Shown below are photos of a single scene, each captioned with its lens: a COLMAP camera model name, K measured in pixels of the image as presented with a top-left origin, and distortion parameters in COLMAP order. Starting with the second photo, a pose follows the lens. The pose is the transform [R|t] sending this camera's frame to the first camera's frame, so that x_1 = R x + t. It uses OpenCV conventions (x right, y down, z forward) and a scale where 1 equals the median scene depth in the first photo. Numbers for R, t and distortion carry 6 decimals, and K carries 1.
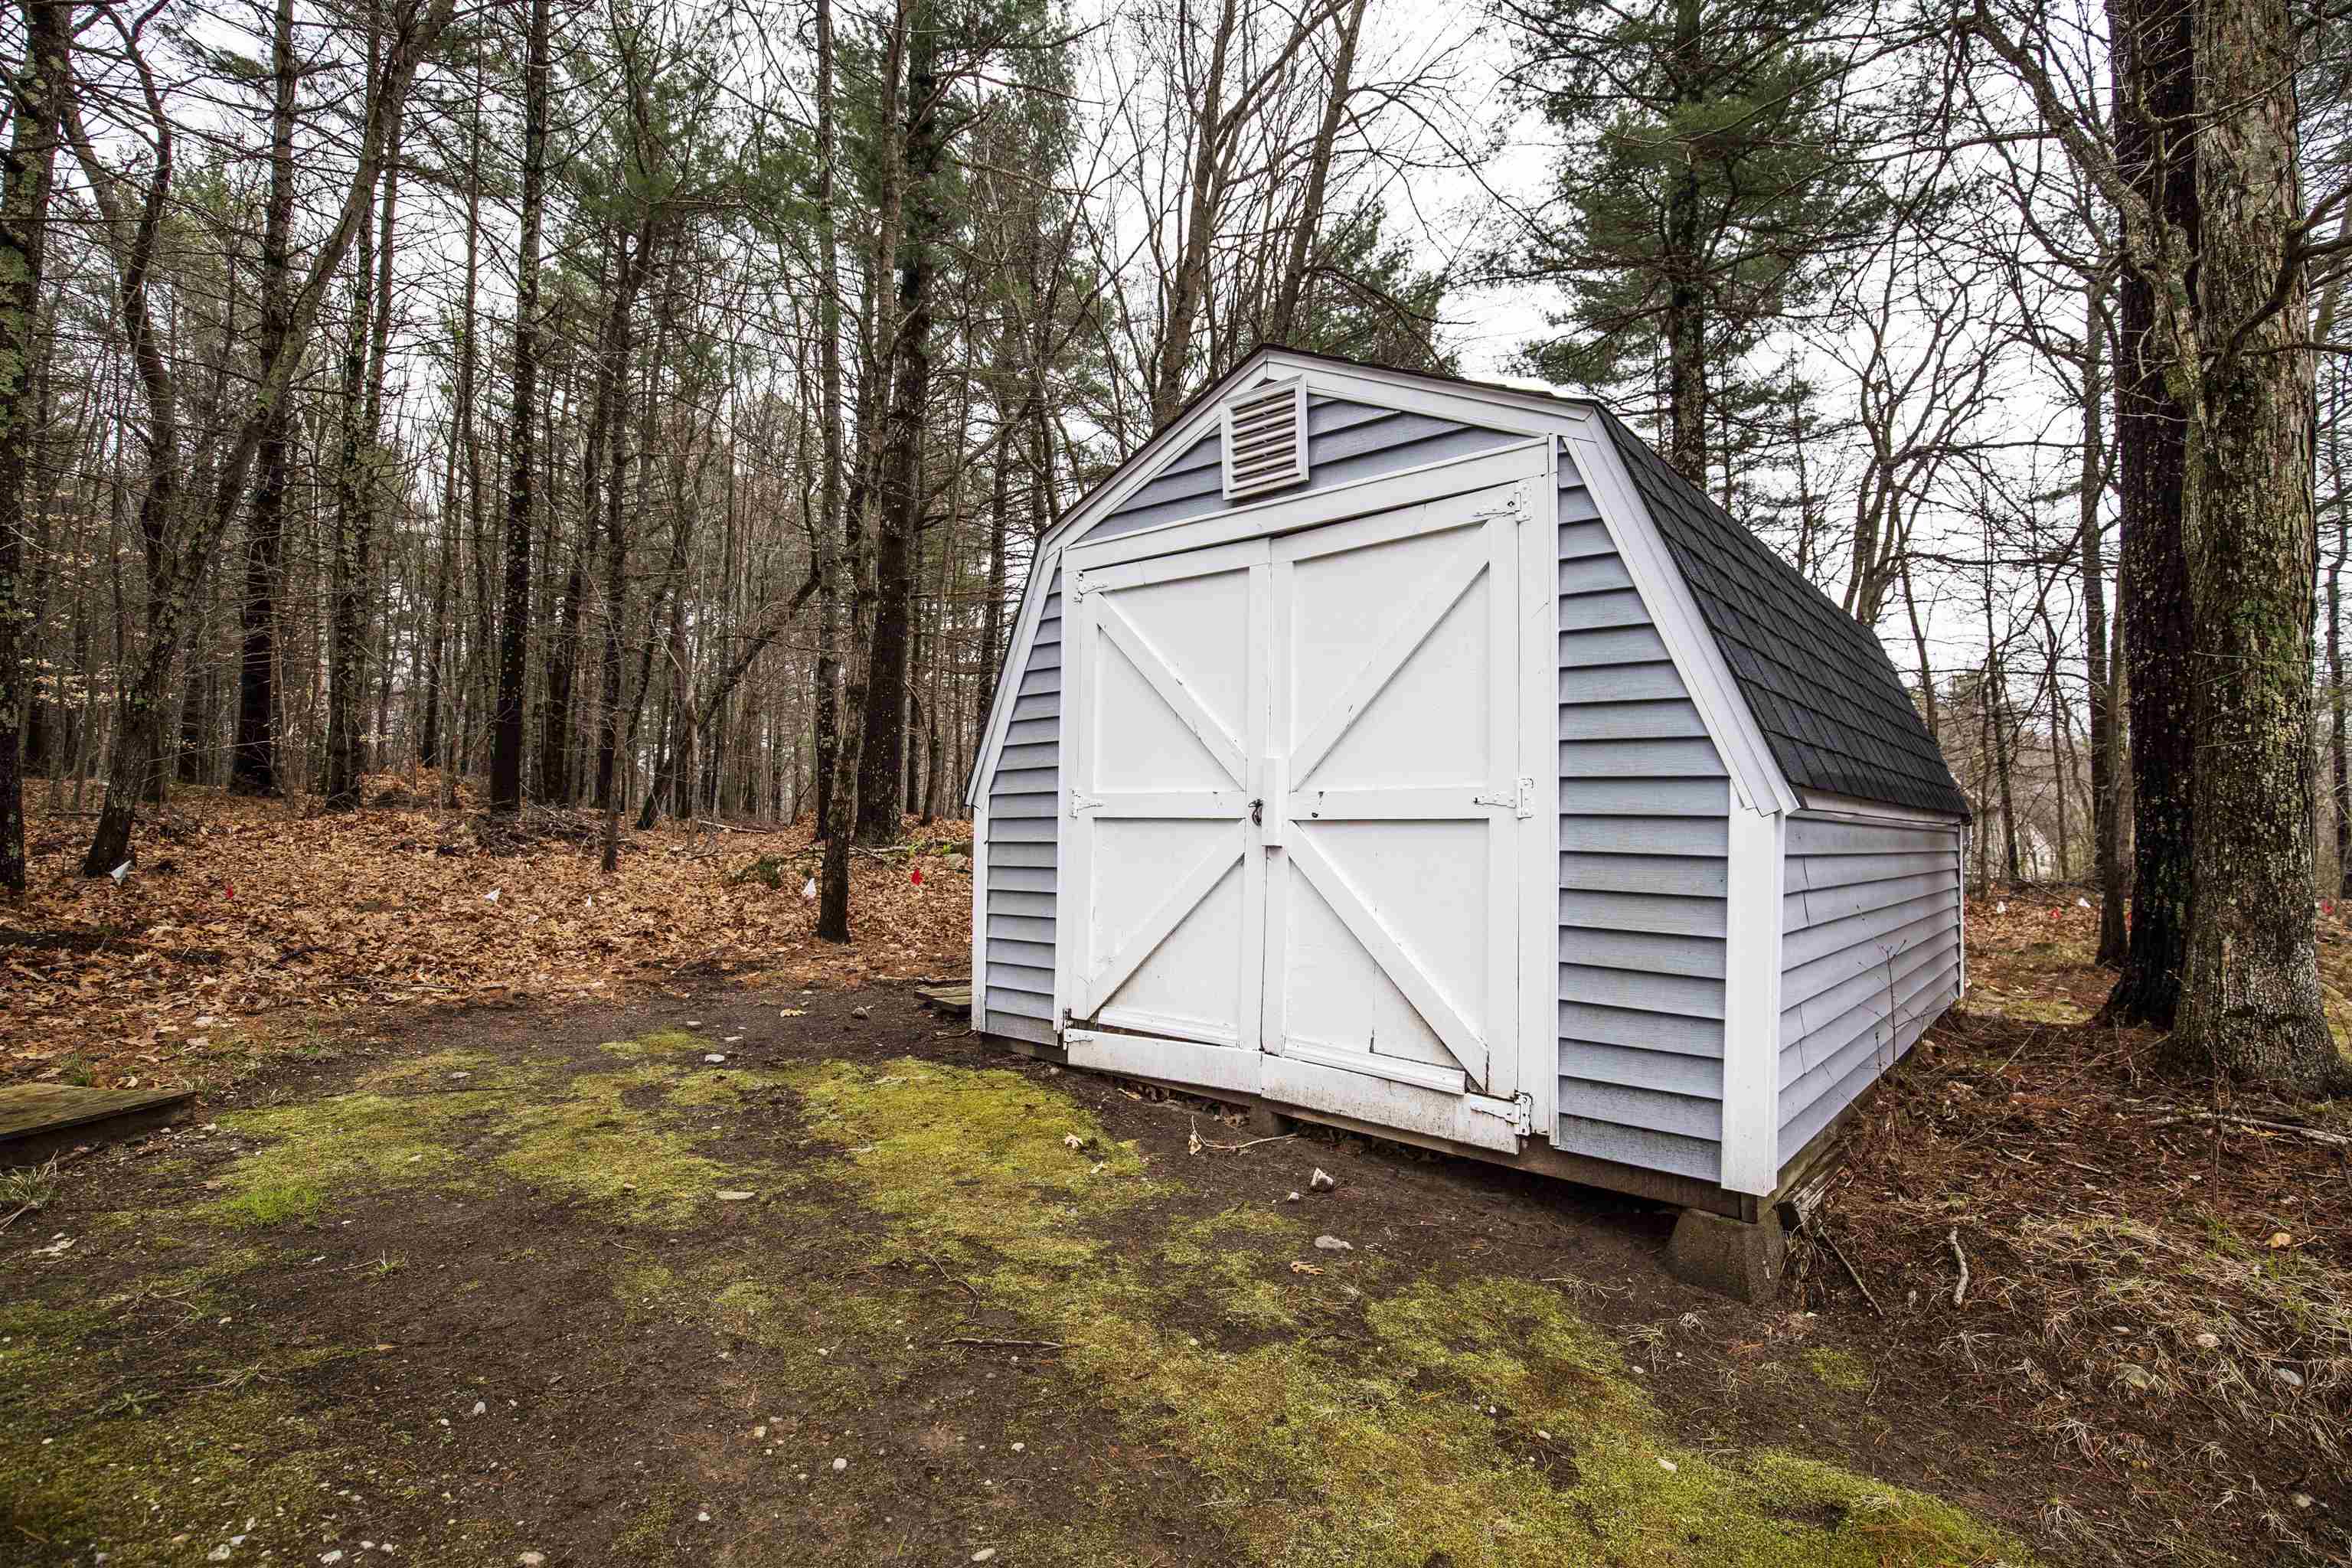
lens RADIAL K [[1061.1, 0, 1184.3], [0, 1061.1, 782.2], [0, 0, 1]] dist [-0.039843, 0.002097]
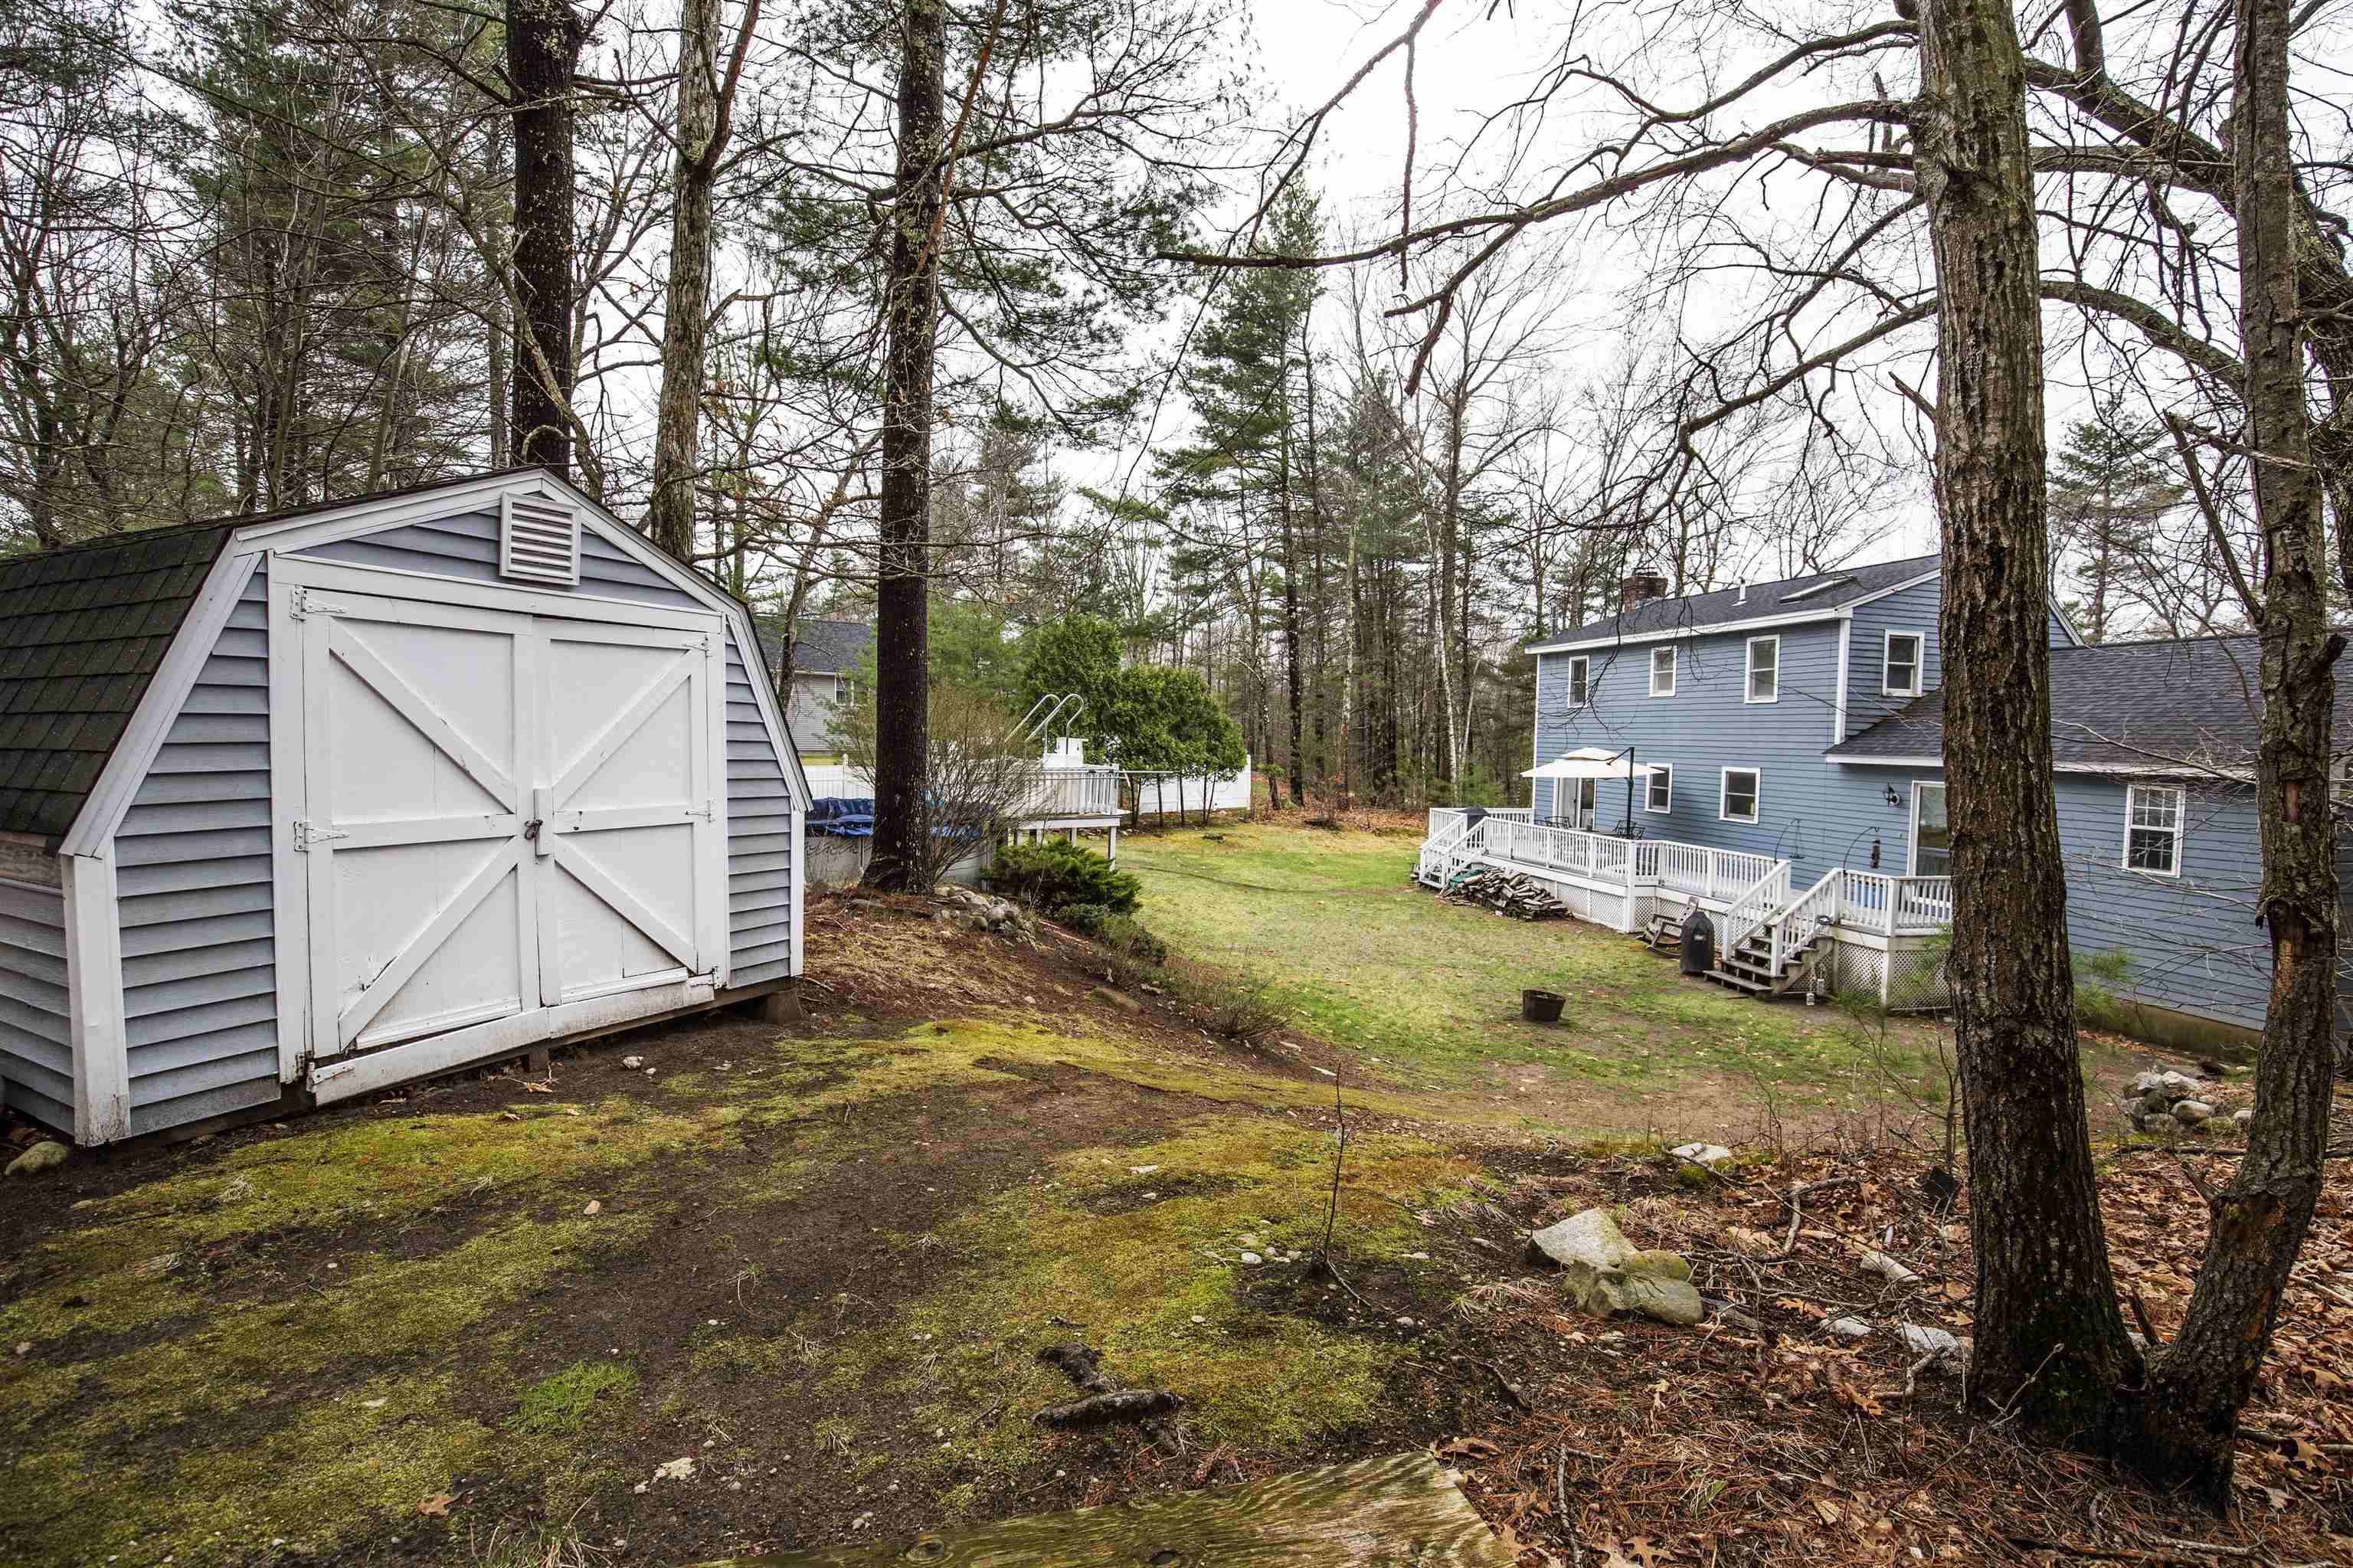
lens RADIAL K [[1061.5, 0, 1186.5], [0, 1061.5, 781.8], [0, 0, 1]] dist [-0.039843, 0.002097]
pose [[-0.241326, -0.059717, 0.968605, -1.411301], [-0.062179, 0.997005, 0.045977, -0.144430], [-0.968450, -0.049132, -0.244317, 0.558323]]
